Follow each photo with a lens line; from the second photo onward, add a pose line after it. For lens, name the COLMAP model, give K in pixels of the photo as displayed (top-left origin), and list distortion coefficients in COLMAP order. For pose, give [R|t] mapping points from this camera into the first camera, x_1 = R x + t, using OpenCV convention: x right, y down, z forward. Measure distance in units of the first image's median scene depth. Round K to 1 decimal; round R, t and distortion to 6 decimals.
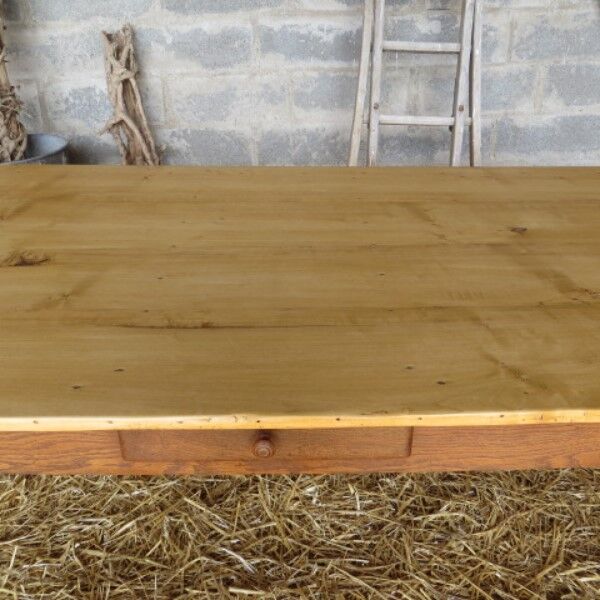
lens RADIAL K [[604.4, 0, 298.2], [0, 604.4, 297.1], [0, 0, 1]] dist [-0.010448, 0.000000]
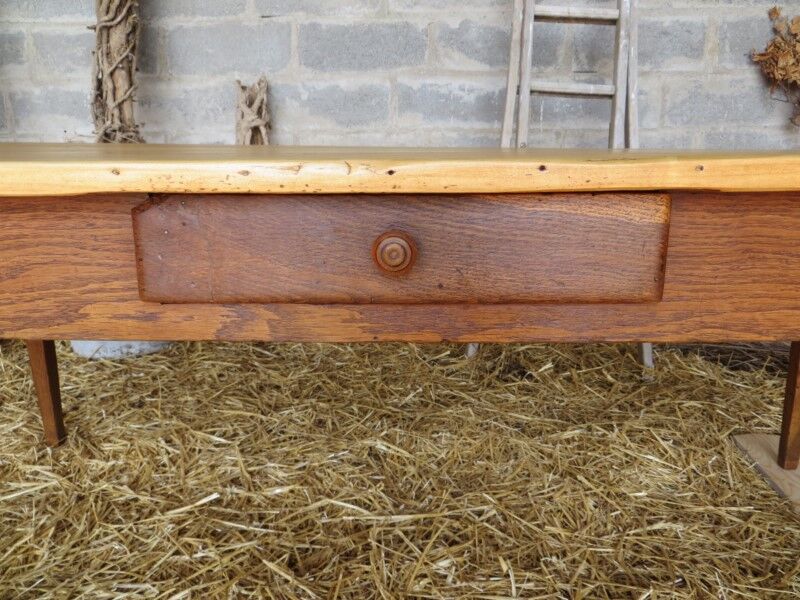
lens RADIAL K [[603.7, 0, 398.1], [0, 603.7, 296.1], [0, 0, 1]] dist [-0.010699, -0.002988]
pose [[0.998261, 0.036115, -0.046591, -0.007122], [-0.046631, 0.967298, -0.249318, 0.118350], [0.036063, 0.251057, 0.967300, 0.147725]]
